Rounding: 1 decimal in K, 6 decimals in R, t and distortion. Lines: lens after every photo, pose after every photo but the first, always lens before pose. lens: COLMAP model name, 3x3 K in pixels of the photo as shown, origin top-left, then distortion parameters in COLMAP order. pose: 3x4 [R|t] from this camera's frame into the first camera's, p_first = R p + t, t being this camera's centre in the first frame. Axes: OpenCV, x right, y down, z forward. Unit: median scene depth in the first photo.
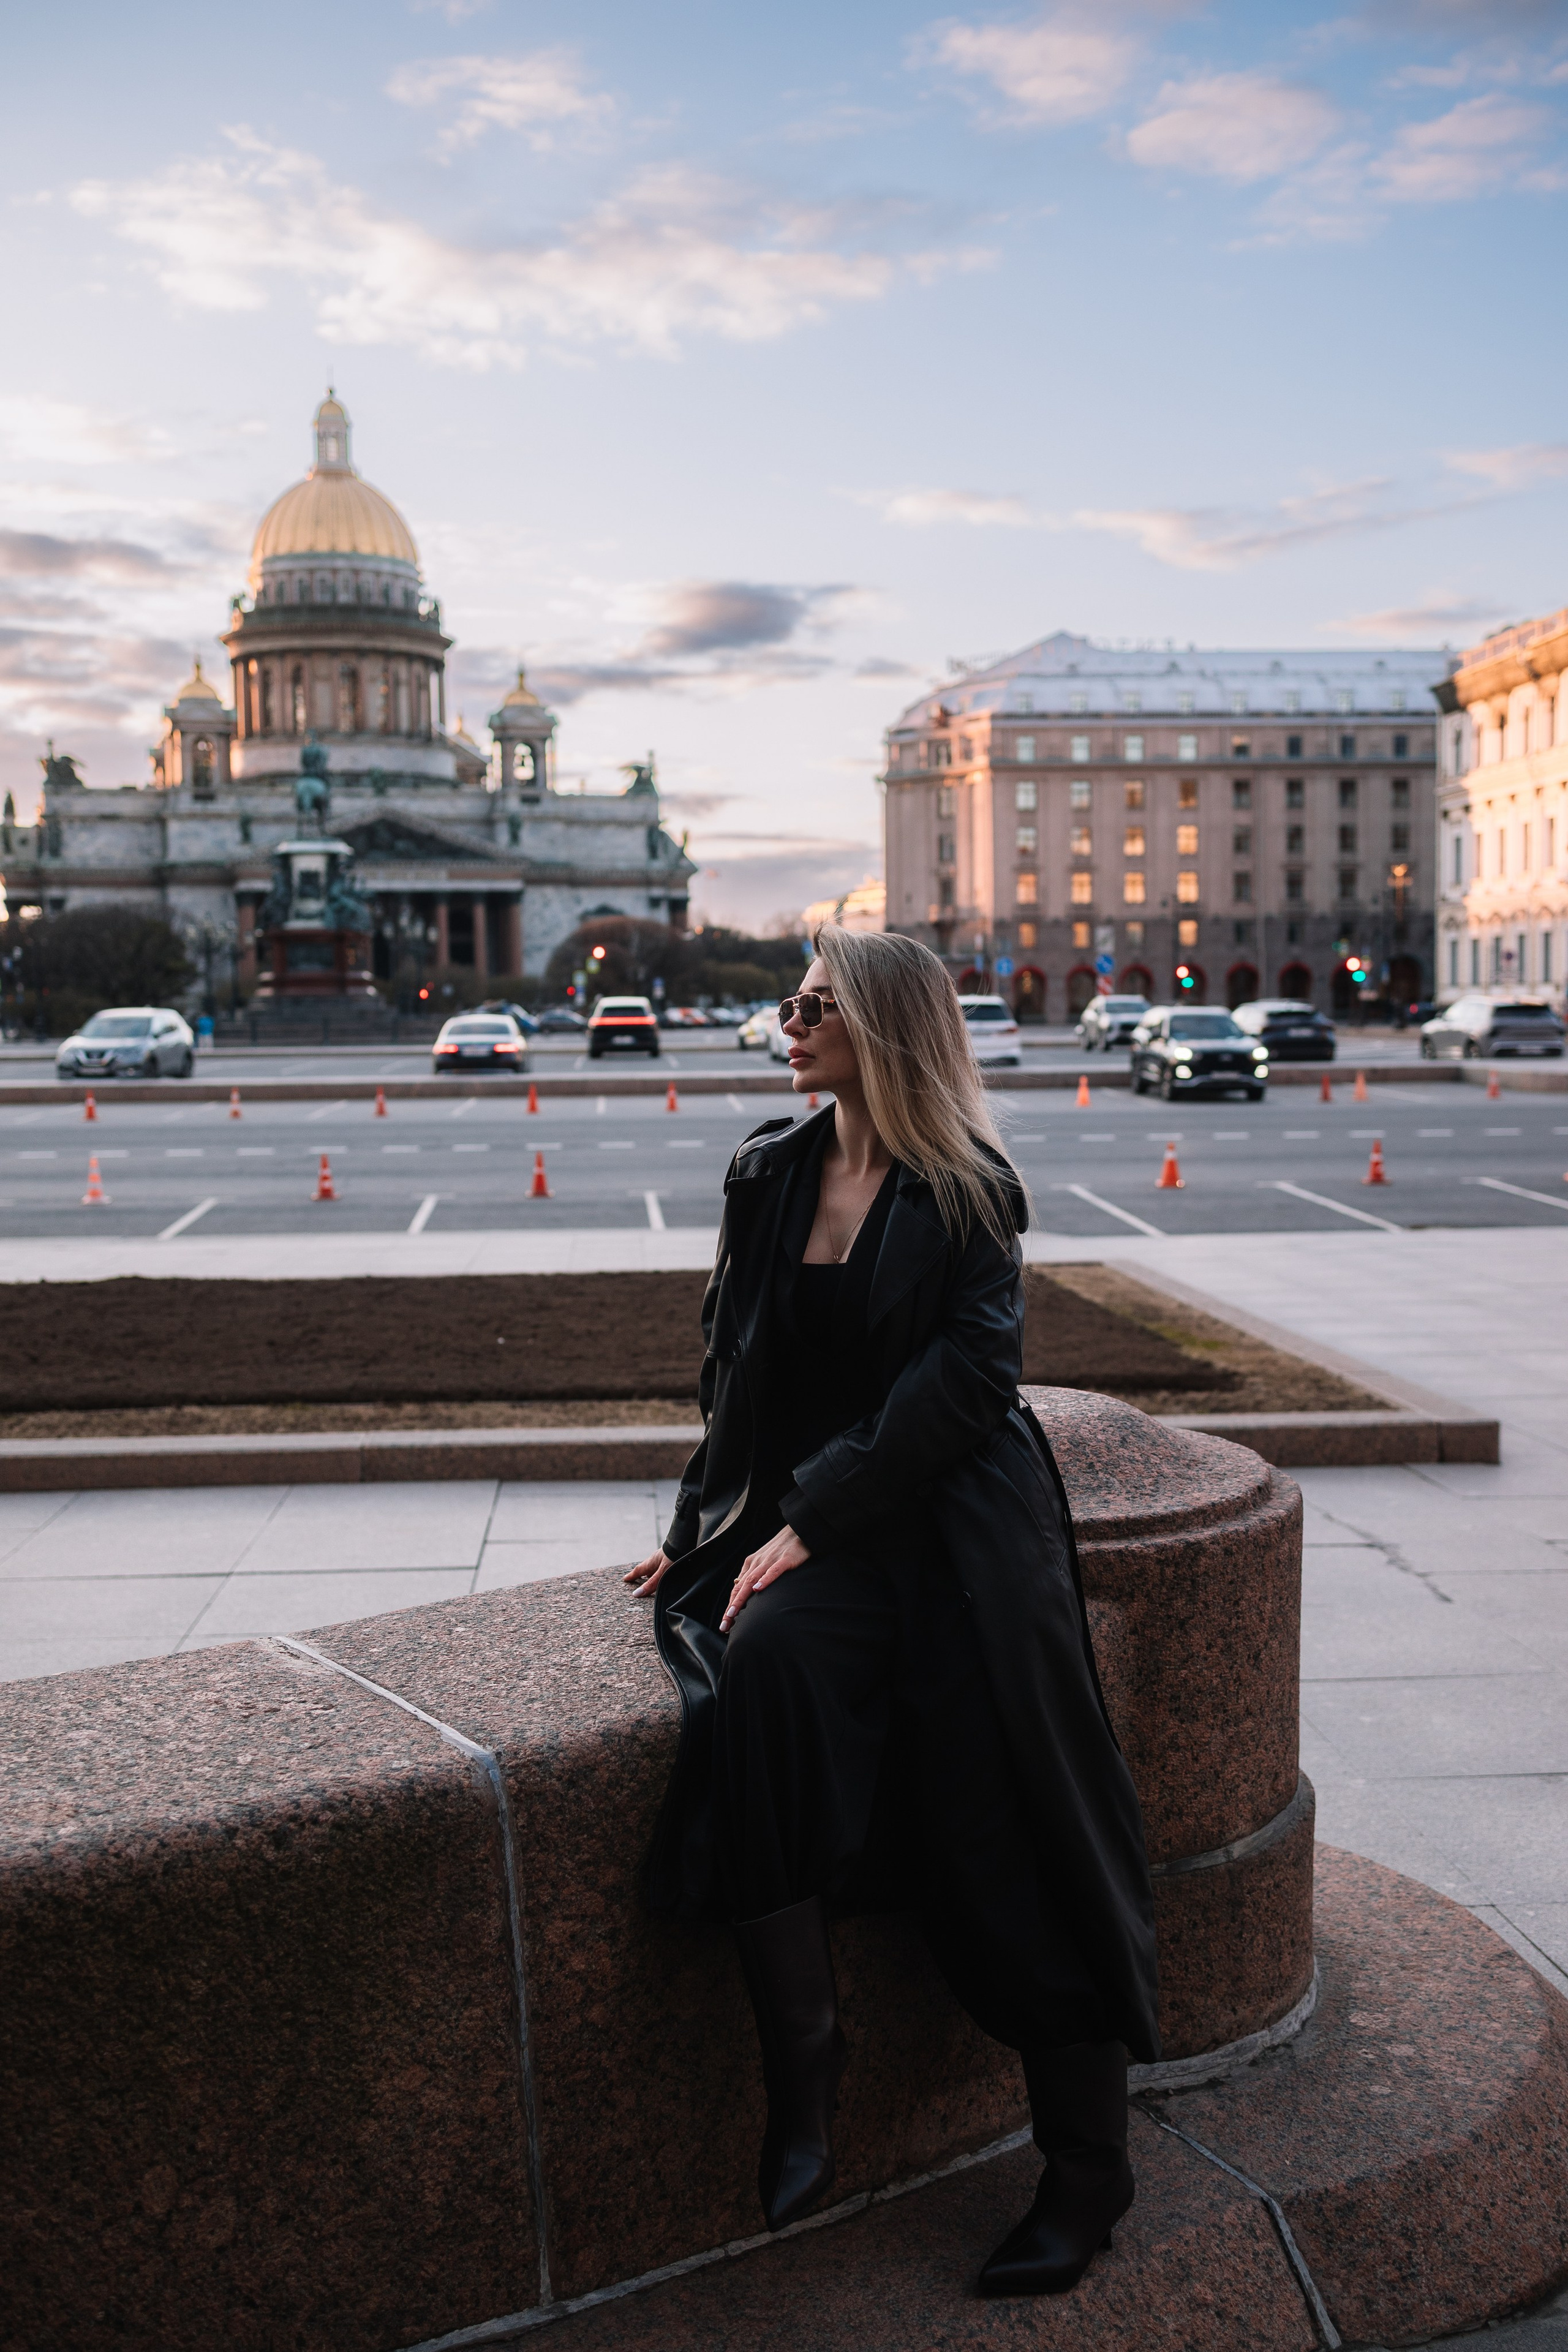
lens RADIAL K [[2278.3, 0, 784.0], [0, 2278.3, 1176.0], [0, 0, 1]] dist [0.006217, 0.001687]
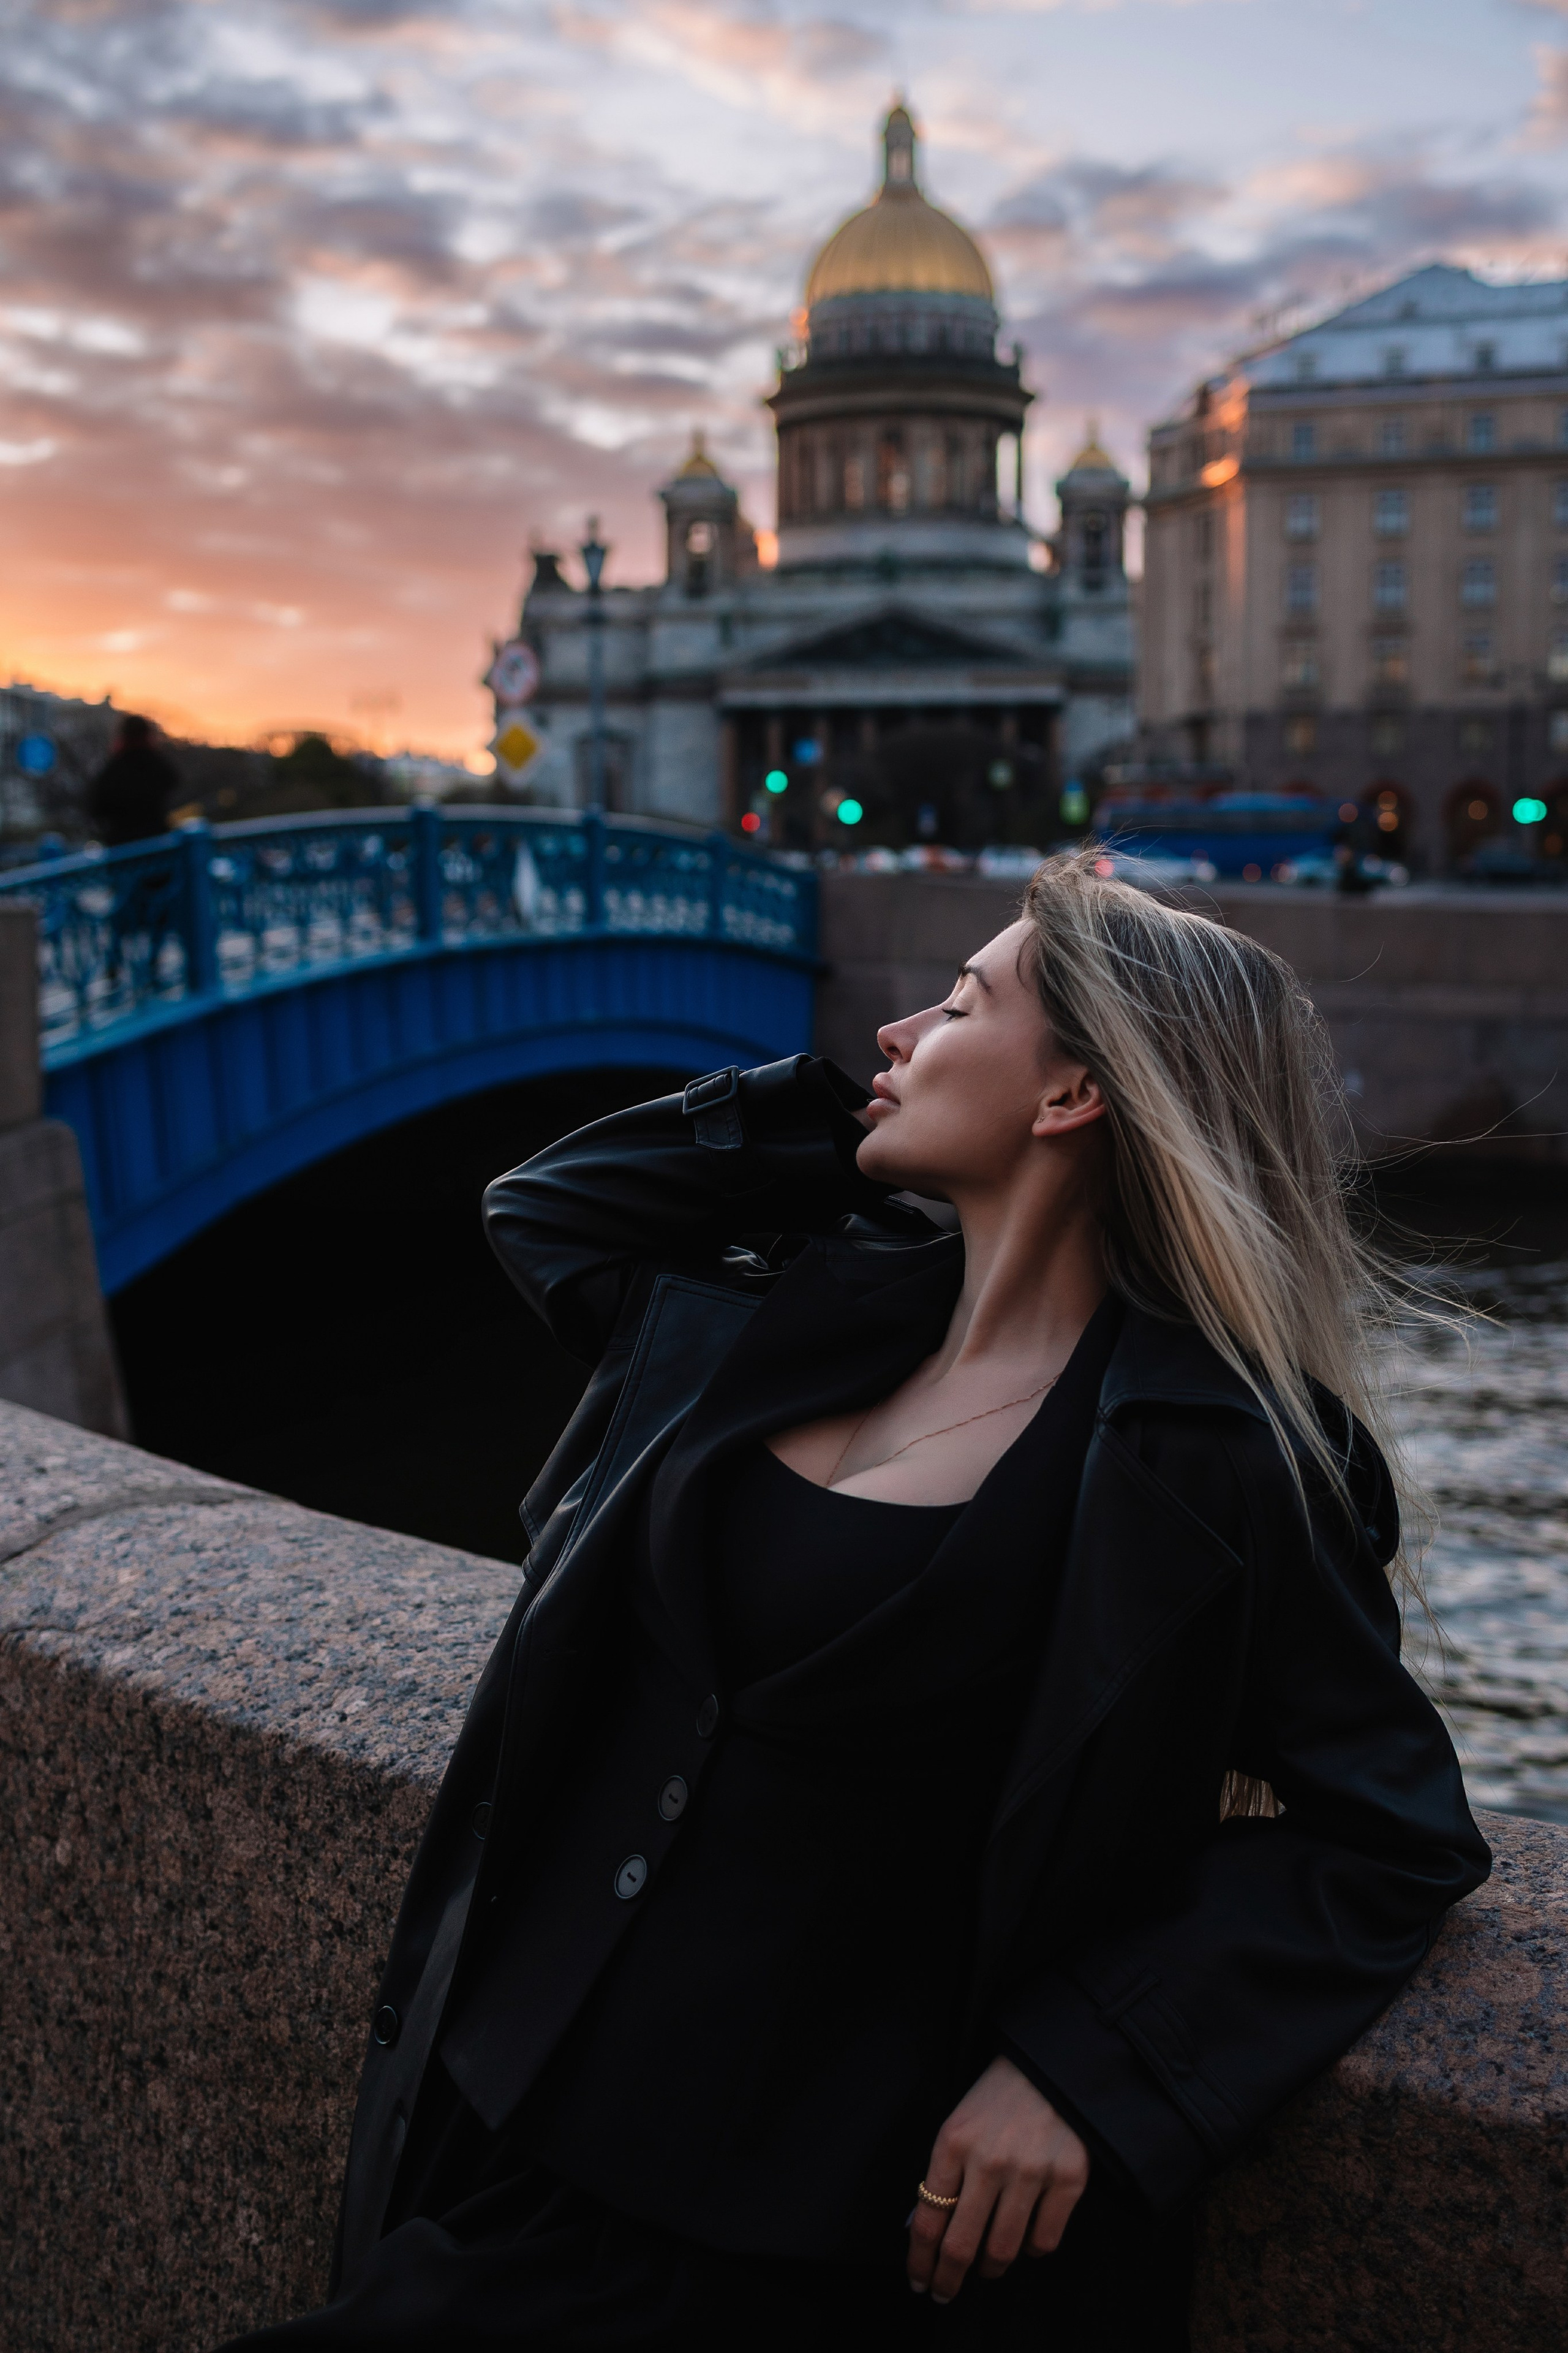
lens RADIAL K [[2424.5, 0, 784.0], [0, 2424.5, 1176.5], [0, 0, 1]] dist [-0.000981, -0.038587]
pose [[0.912094, 0.064873, -0.404817, 0.149599], [-0.040767, 0.996859, 0.067897, -0.012805], [0.407950, -0.045425, 0.911873, 0.178830]]
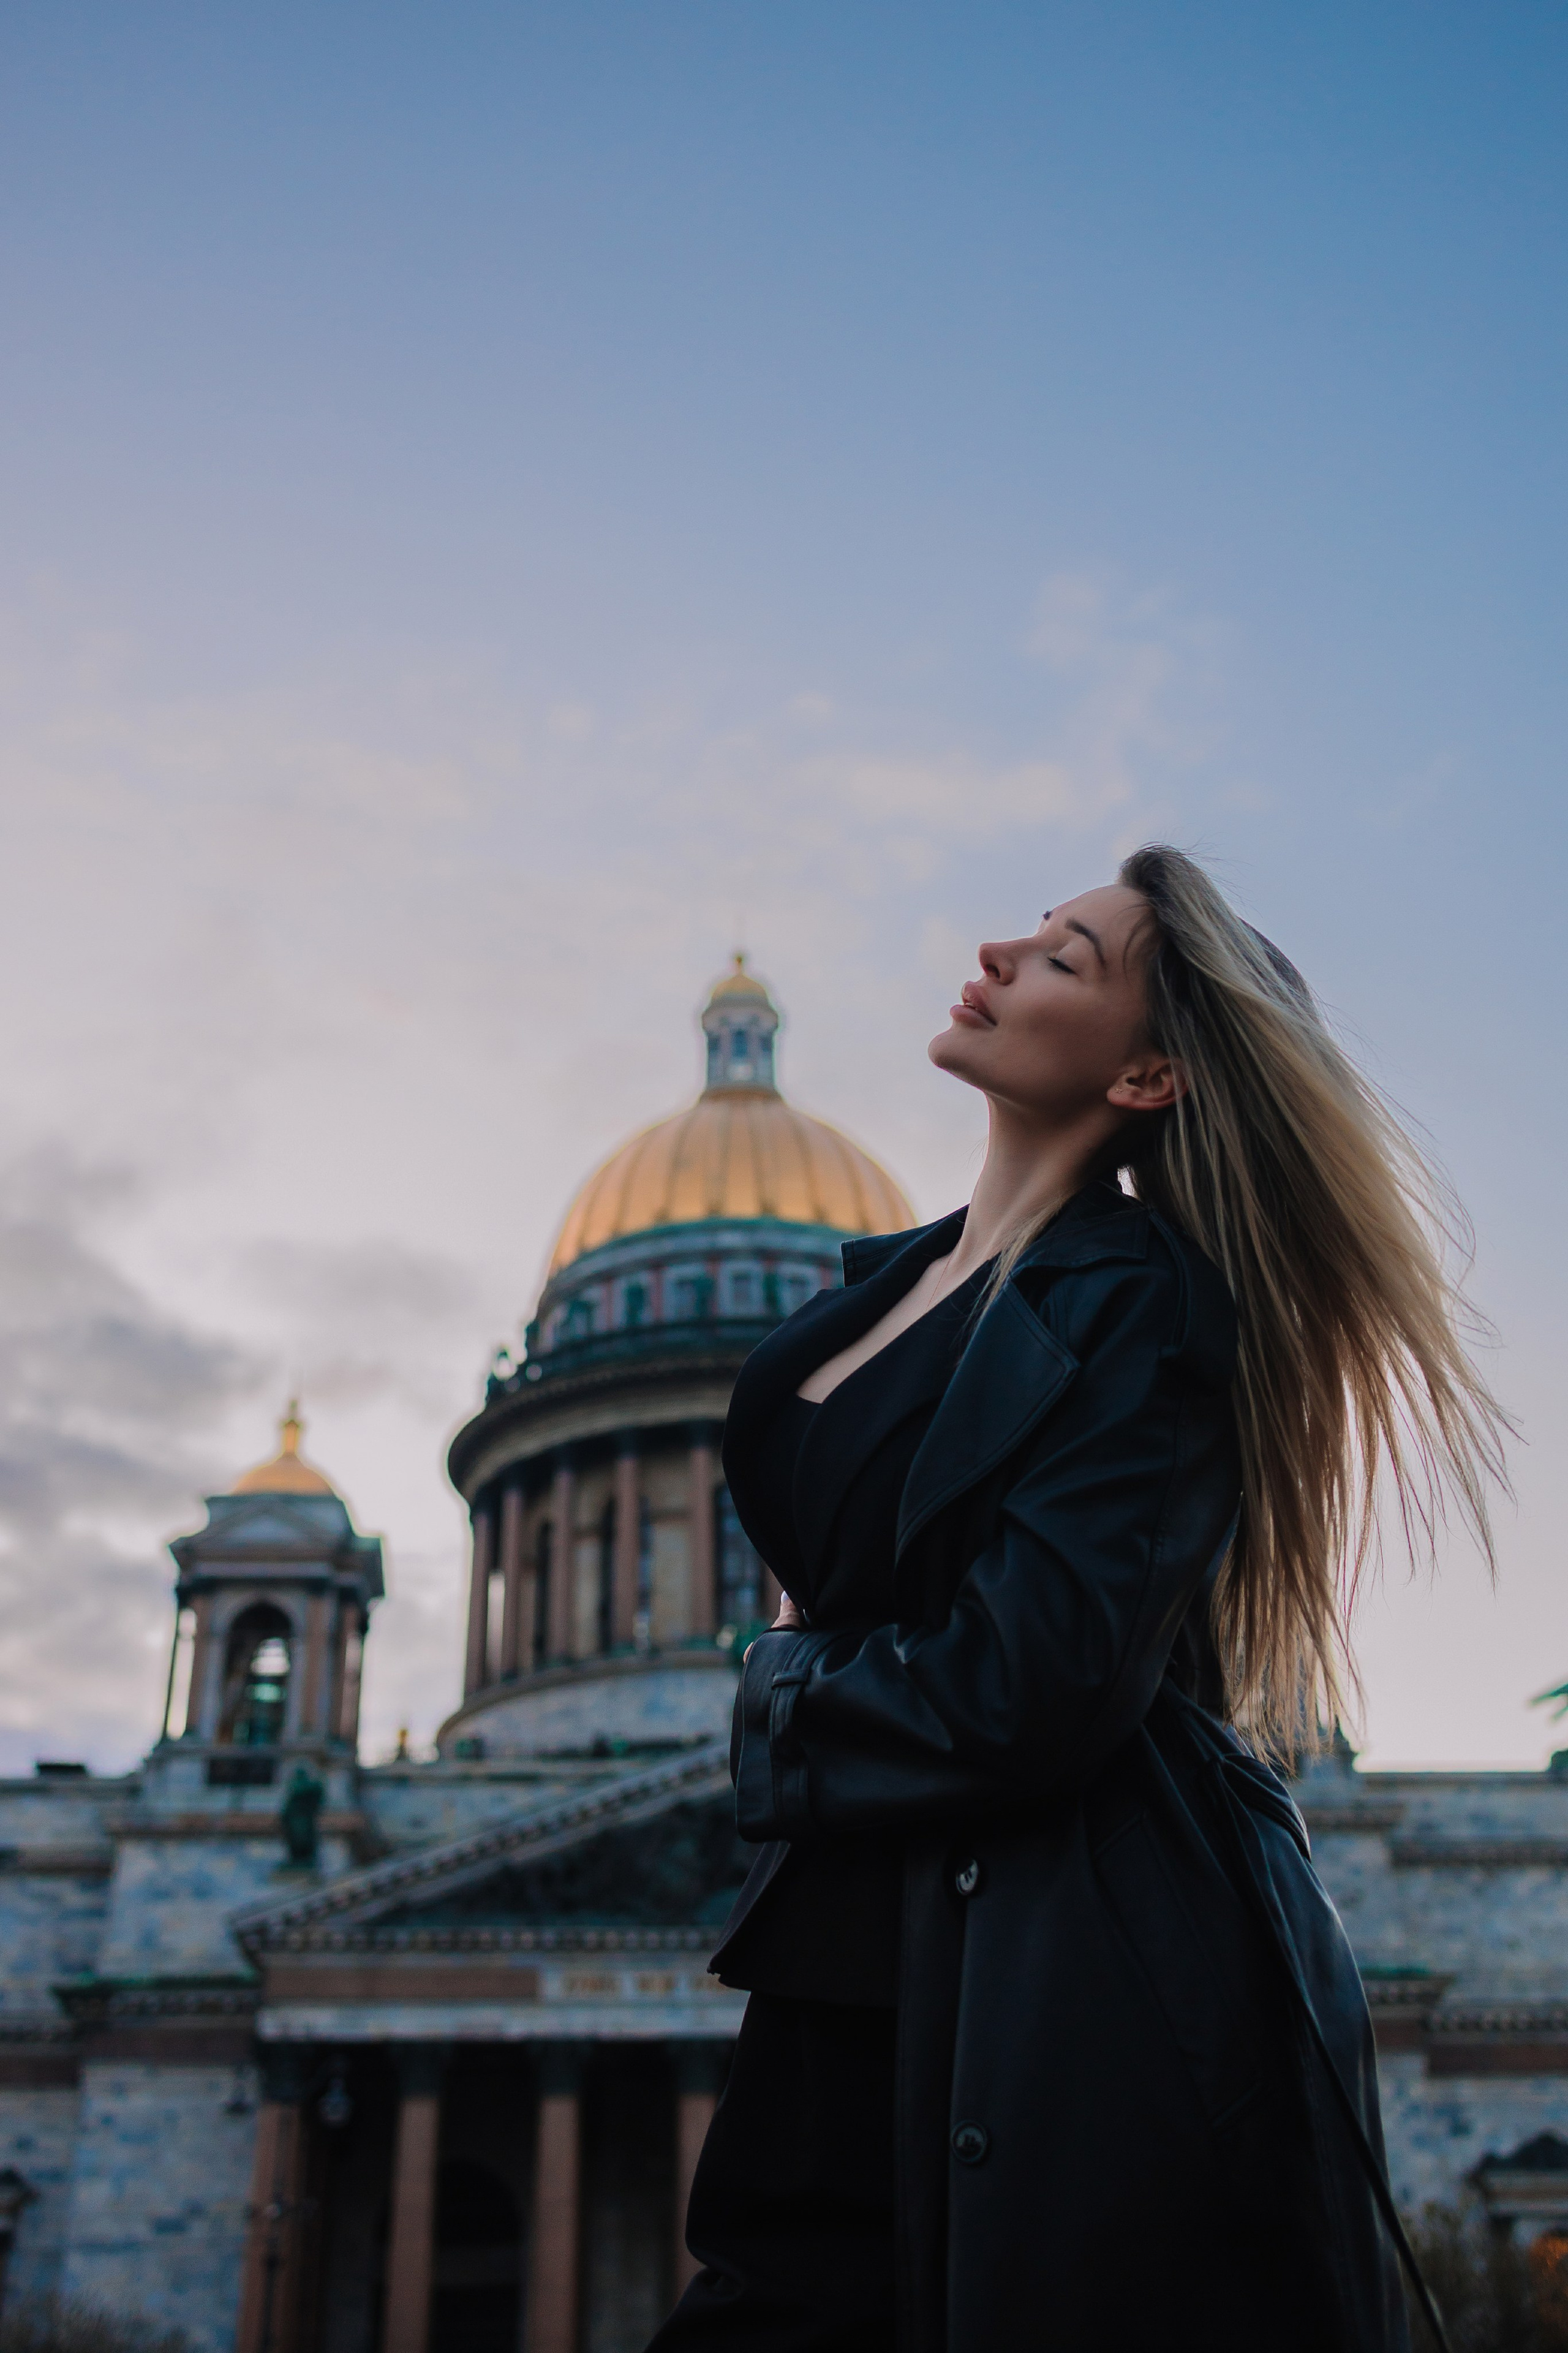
lens RADIAL K [[2351.1, 0, 784.0], [0, 2351.1, 1176.5], [0, 0, 1]] dist [-0.009197, -0.003081]
pose [[0.951618, -0.156264, -0.264585, -0.078181], [-0.022034, 0.824125, -0.565980, -0.048114], [0.306493, 0.544427, 0.780808, 0.699903]]
